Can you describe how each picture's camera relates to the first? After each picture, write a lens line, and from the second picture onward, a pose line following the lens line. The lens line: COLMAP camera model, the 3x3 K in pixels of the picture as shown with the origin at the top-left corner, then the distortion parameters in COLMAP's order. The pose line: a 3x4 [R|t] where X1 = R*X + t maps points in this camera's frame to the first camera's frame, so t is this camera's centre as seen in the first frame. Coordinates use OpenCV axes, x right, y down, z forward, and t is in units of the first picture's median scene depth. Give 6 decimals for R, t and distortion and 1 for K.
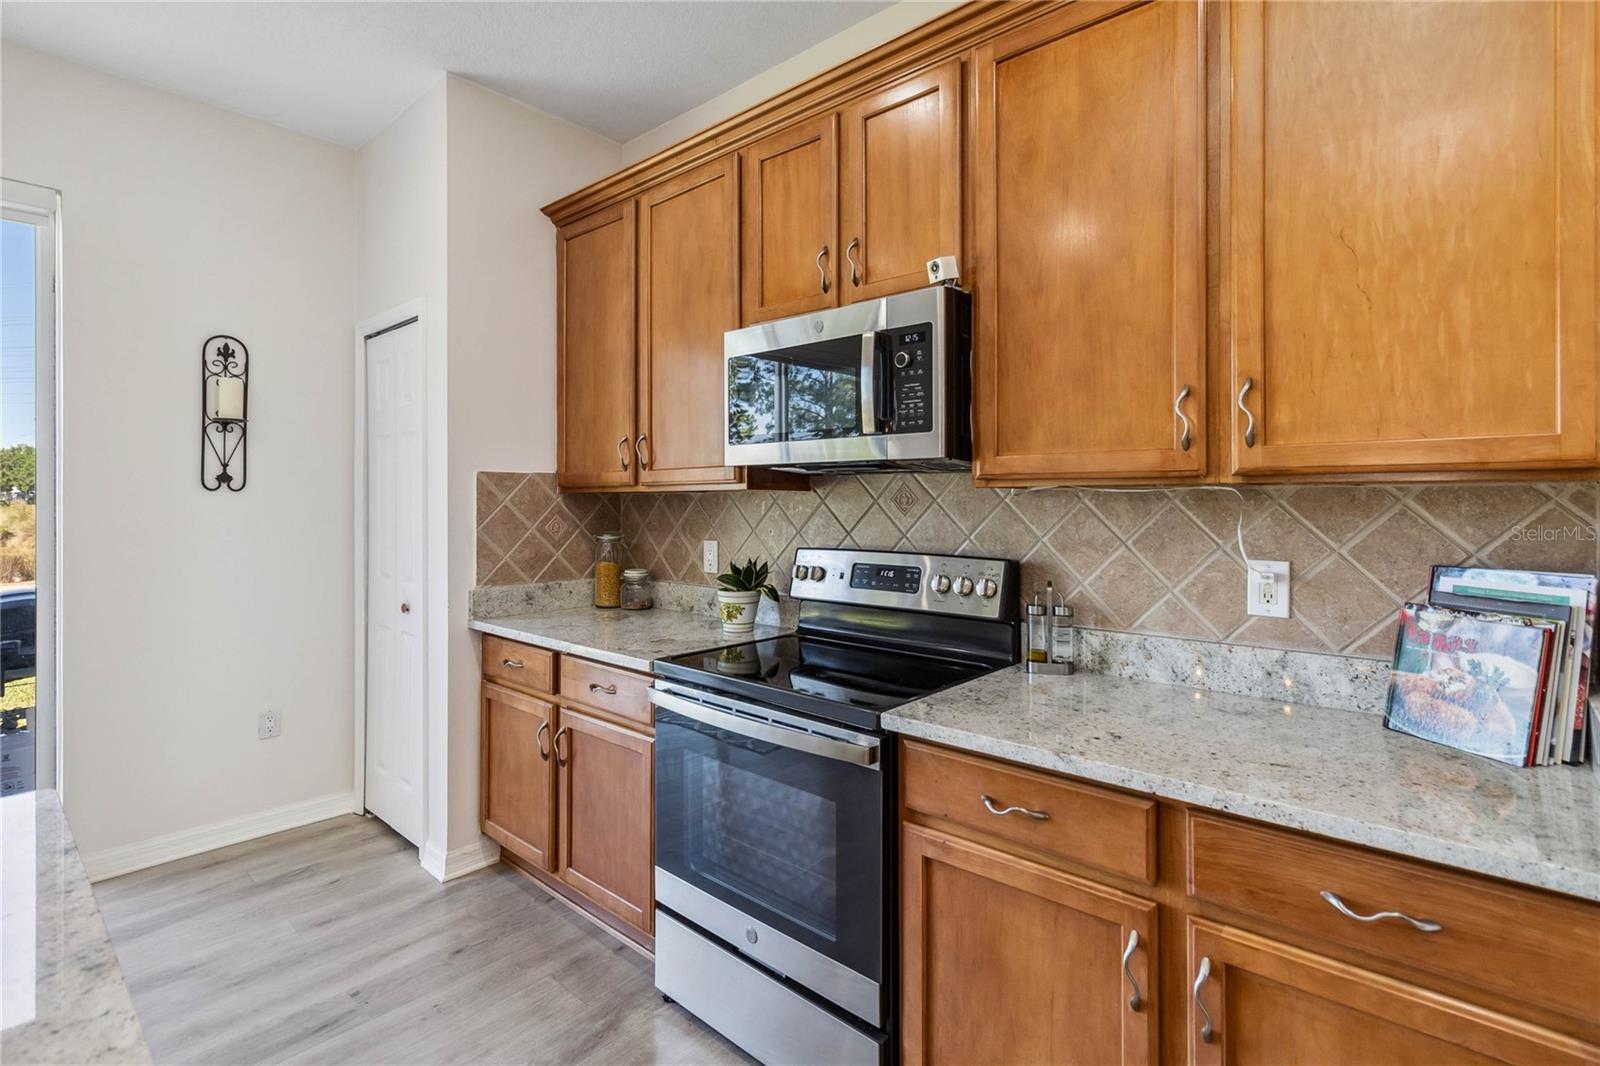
lens RADIAL K [[760.8, 0, 805.2], [0, 760.8, 502.5], [0, 0, 1]] dist [0.001586, 0.000777]
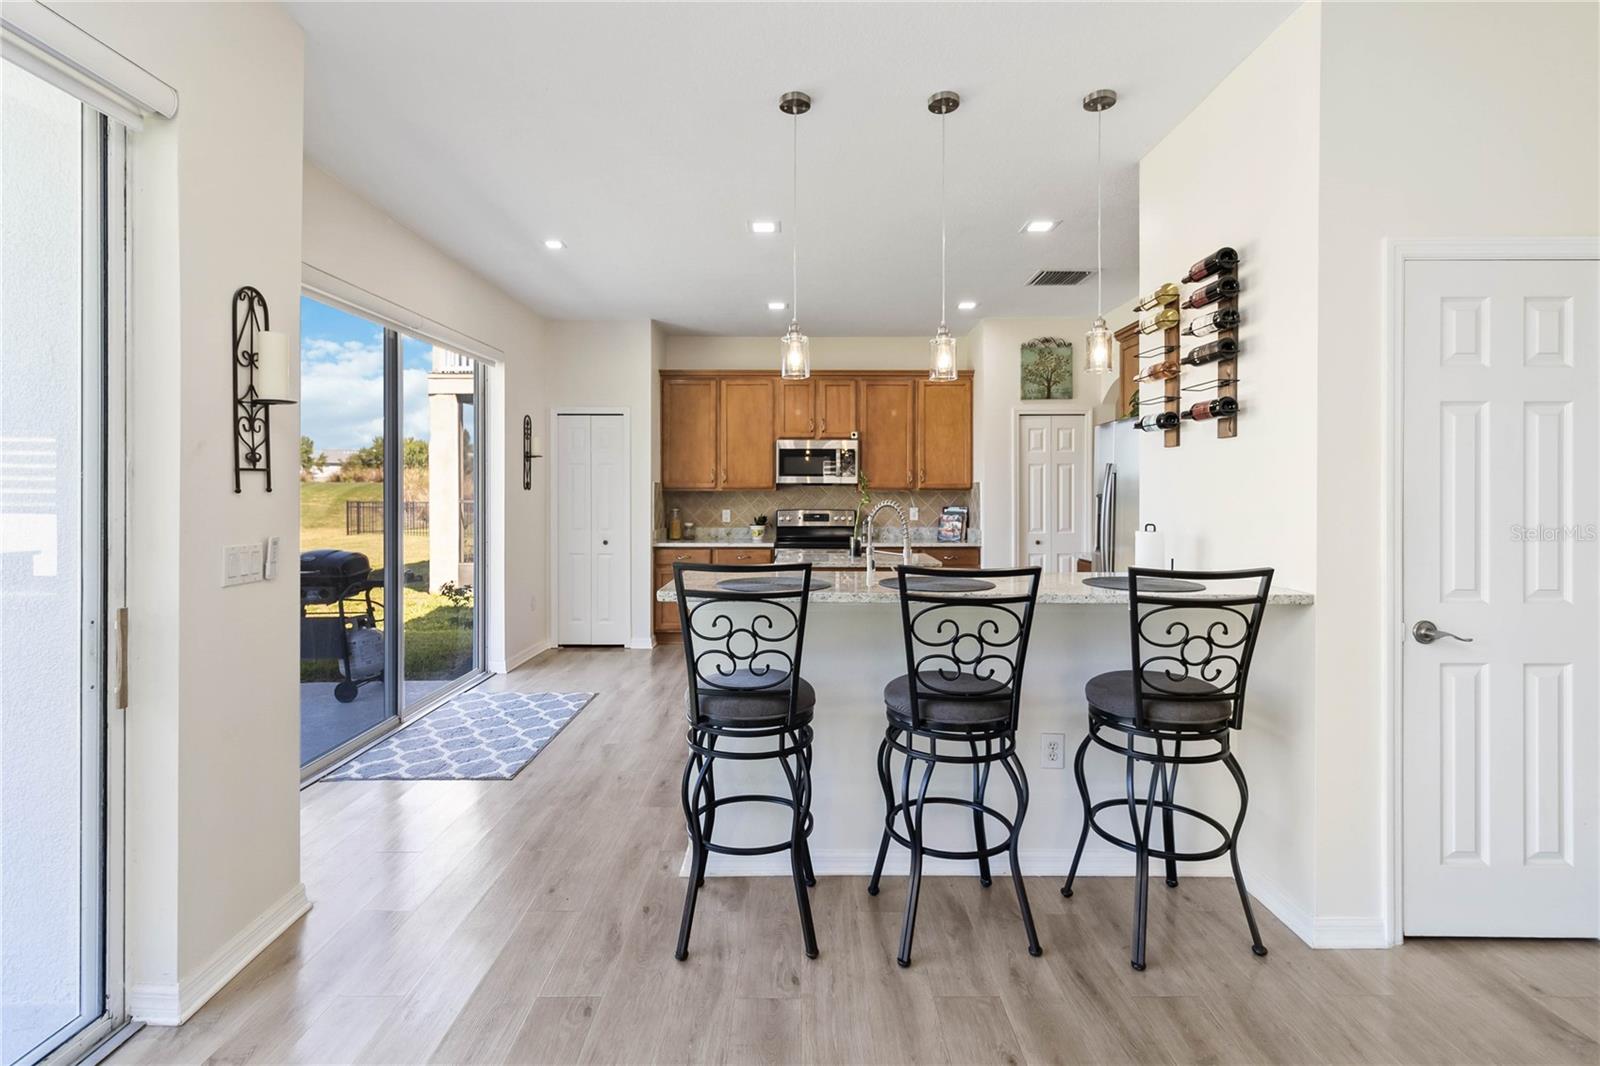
lens RADIAL K [[747.8, 0, 802.4], [0, 747.8, 491.6], [0, 0, 1]] dist [-0.003112, 0.000037]
pose [[0.749993, 0.000439, 0.661446, -1.639750], [0.000765, 0.999999, -0.001530, -0.006320], [-0.661446, 0.001654, 0.749991, -1.090738]]
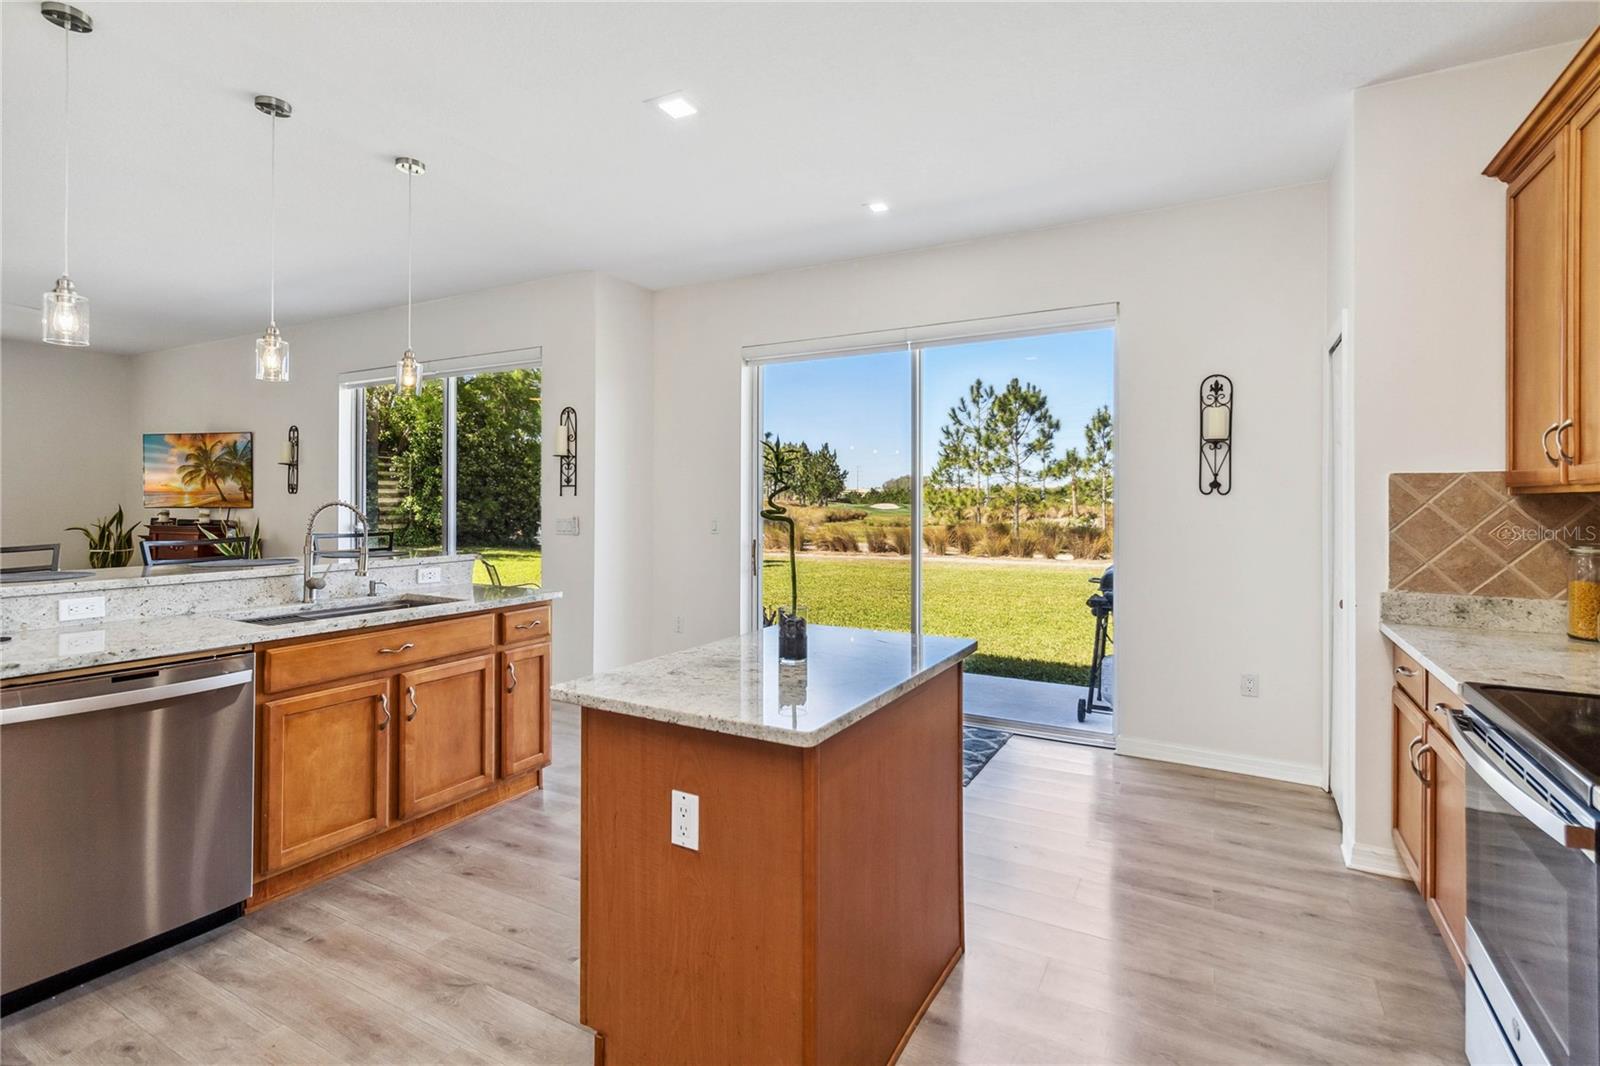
lens RADIAL K [[760.8, 0, 805.2], [0, 760.8, 502.5], [0, 0, 1]] dist [0.001586, 0.000777]
pose [[0.216006, 0.004258, -0.976383, 0.374224], [-0.008254, 0.999963, 0.002535, 0.000760], [0.976357, 0.007511, 0.216033, 0.040558]]
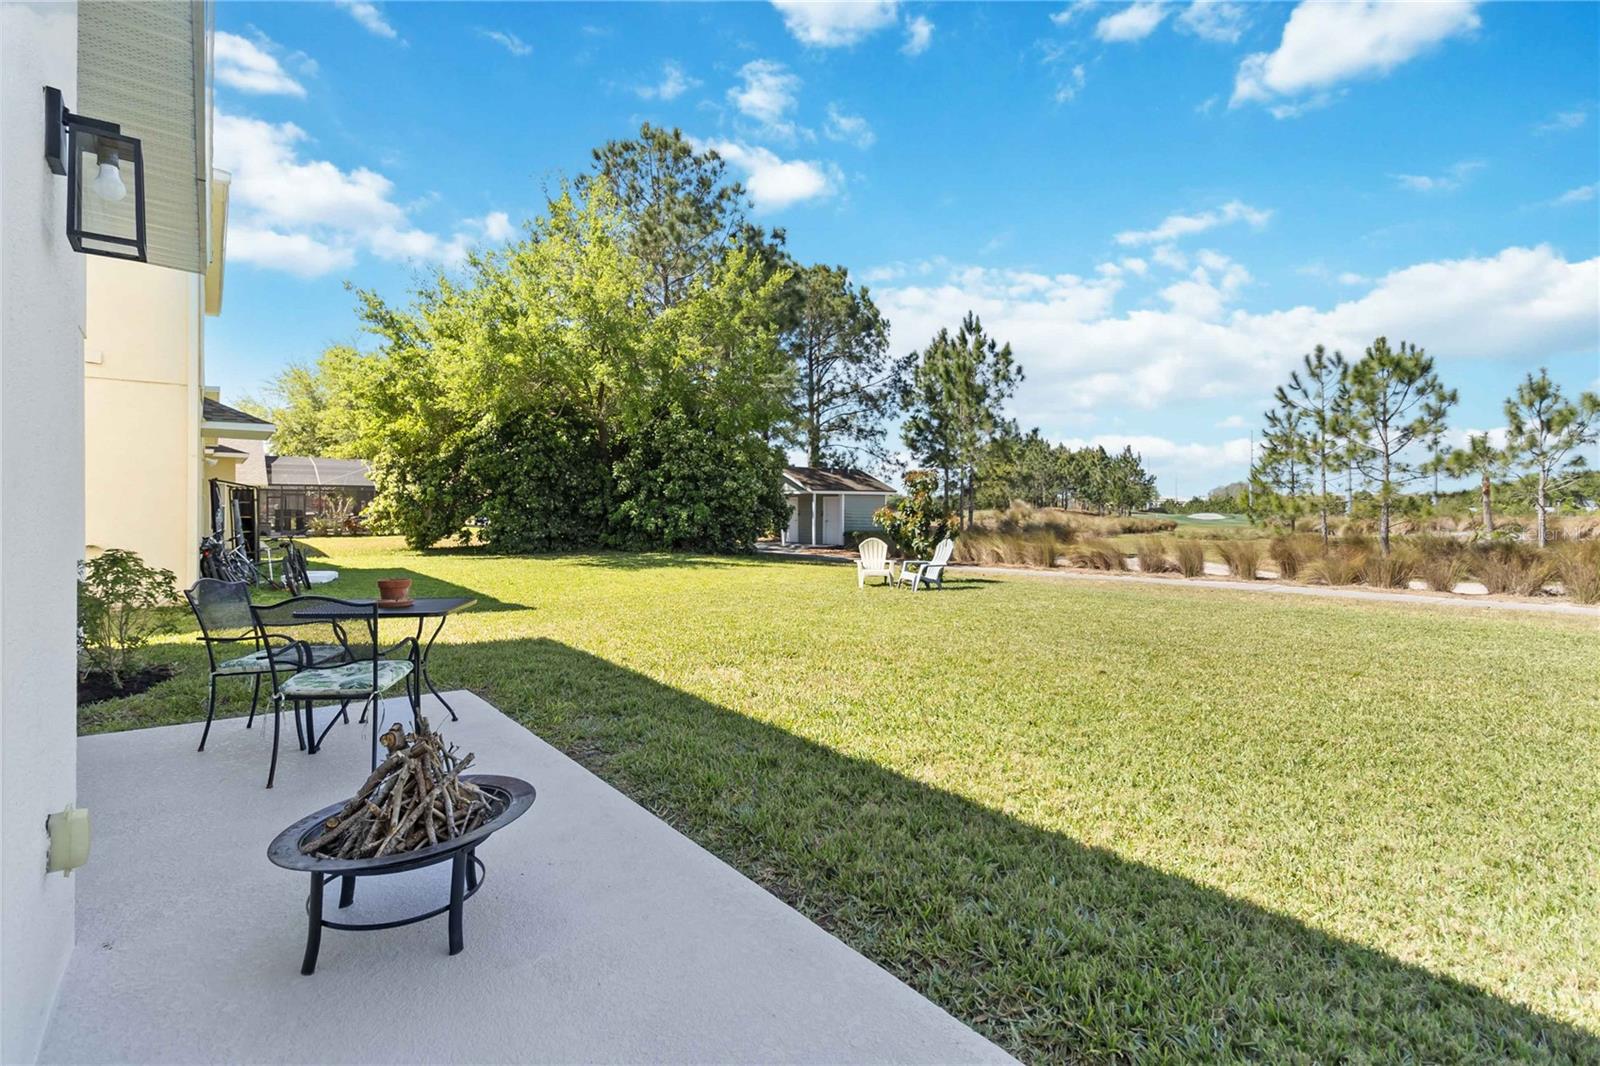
lens RADIAL K [[745.9, 0, 796.7], [0, 745.9, 506.6], [0, 0, 1]] dist [0.000085, 0.000038]
pose [[-0.185008, -0.004033, -0.982729, -1.150663], [-0.006407, 0.999975, -0.002897, 0.062587], [0.982716, 0.005761, -0.185029, 0.961159]]
